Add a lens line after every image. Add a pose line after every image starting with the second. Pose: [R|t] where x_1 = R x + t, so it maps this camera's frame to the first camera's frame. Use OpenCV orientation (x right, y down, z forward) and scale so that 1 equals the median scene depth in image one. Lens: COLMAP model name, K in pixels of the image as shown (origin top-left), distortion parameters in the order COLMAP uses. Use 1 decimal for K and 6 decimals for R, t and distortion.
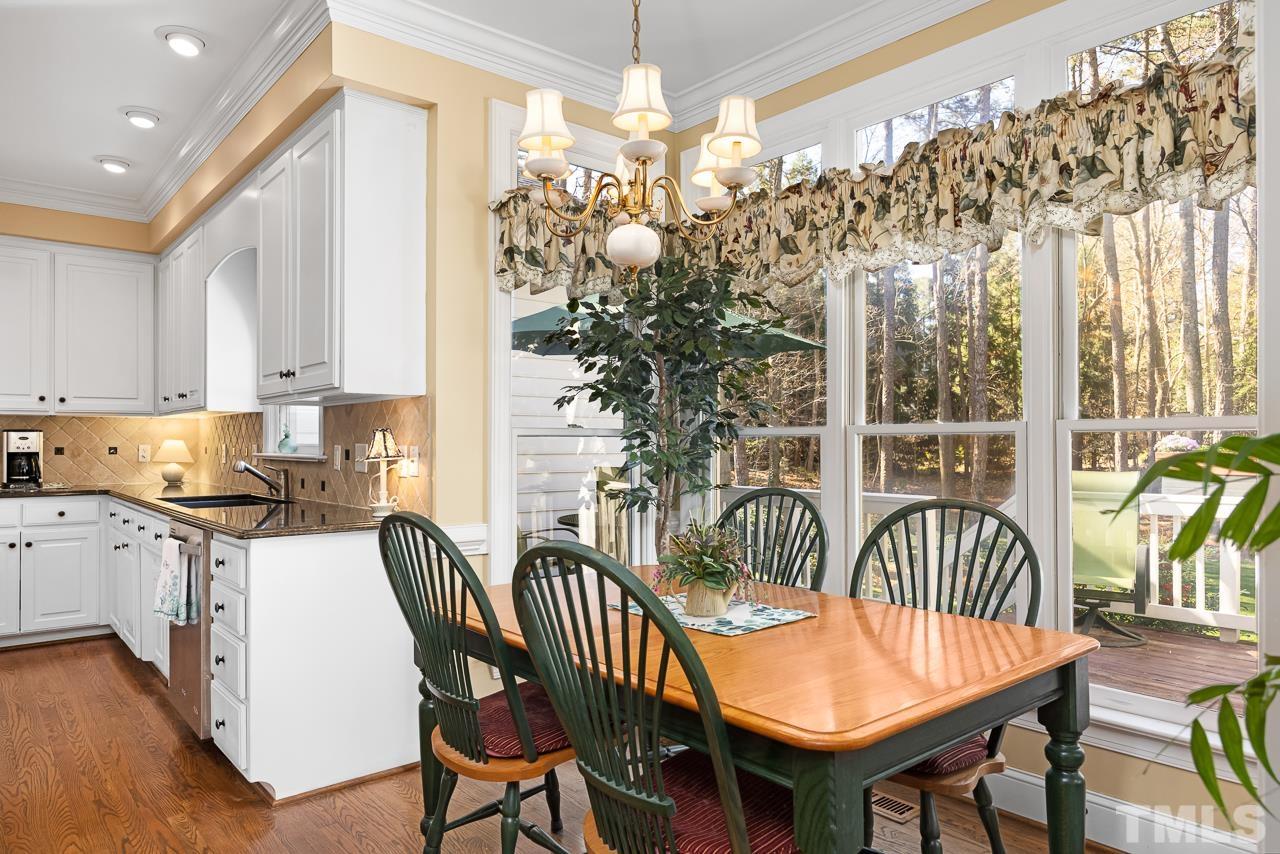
lens RADIAL K [[814.5, 0, 640.0], [0, 814.5, 427.0], [0, 0, 1]] dist [-0.005128, -0.002143]
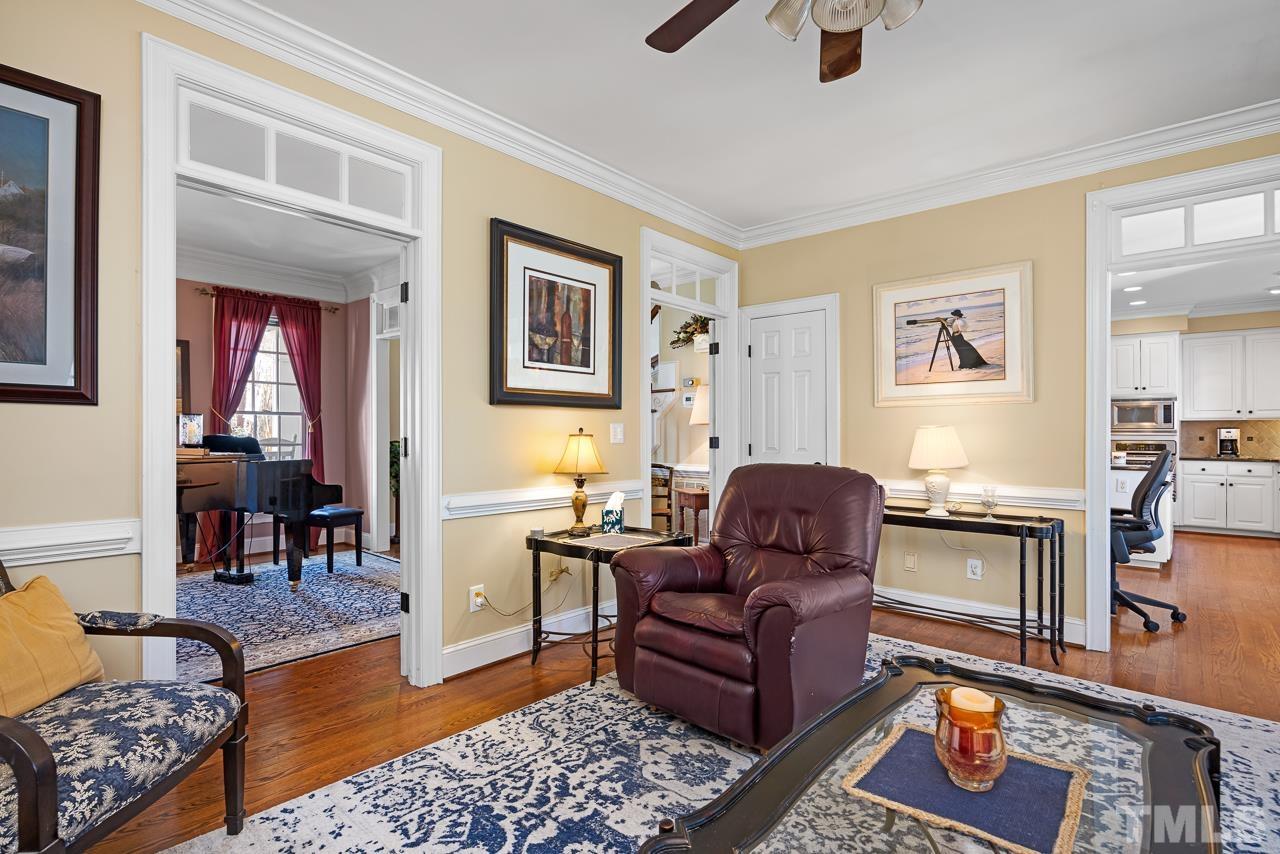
lens RADIAL K [[634.0, 0, 638.6], [0, 634.0, 438.2], [0, 0, 1]] dist [-0.000359, -0.000255]
pose [[0.153982, 0.005605, -0.988058, 0.542898], [0.017474, 0.999812, 0.008395, -0.009285], [0.987919, -0.018558, 0.153855, -0.655945]]
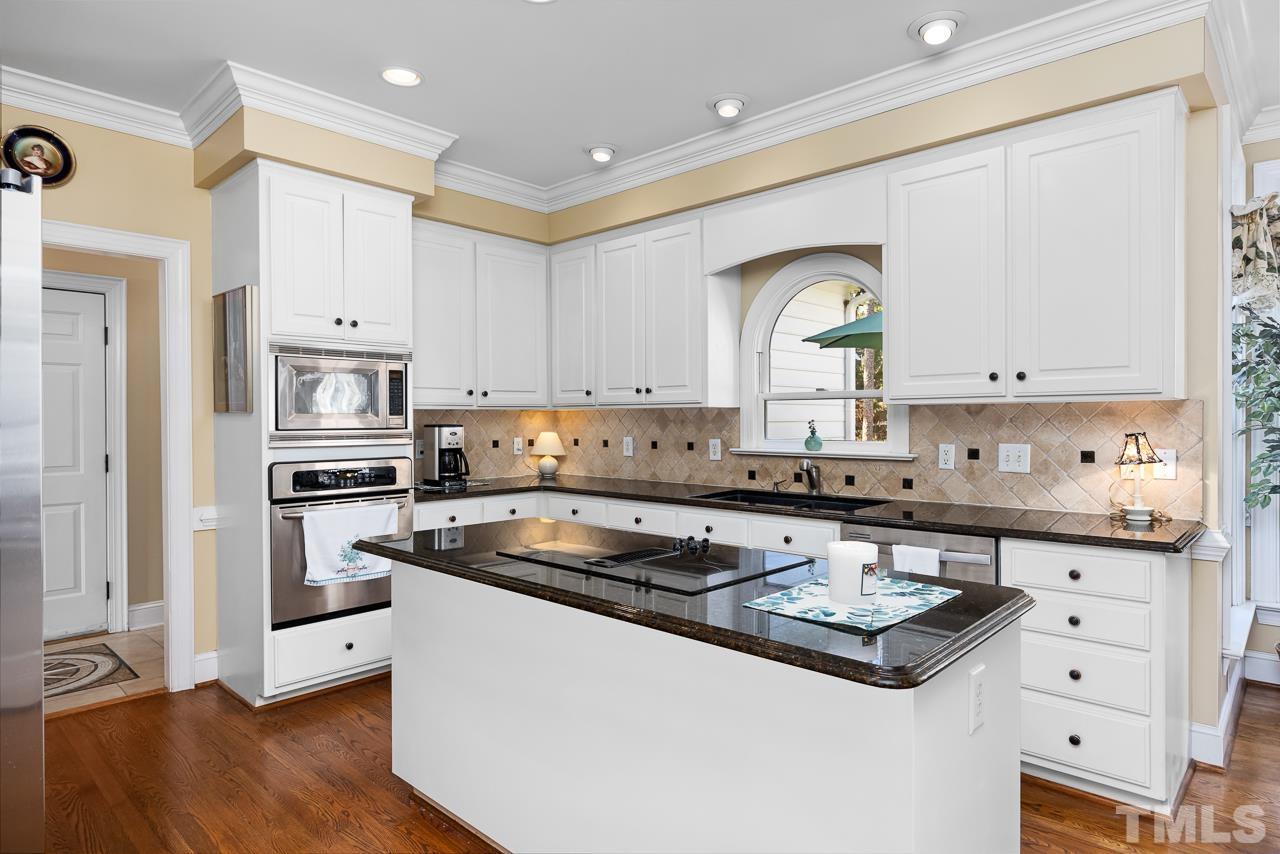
lens RADIAL K [[728.7, 0, 640.0], [0, 728.7, 427.0], [0, 0, 1]] dist [0.000531, -0.000061]
pose [[0.992627, -0.006528, 0.121032, -0.642750], [0.002390, 0.999409, 0.034306, -0.023047], [-0.121184, -0.033764, 0.992056, 0.115233]]
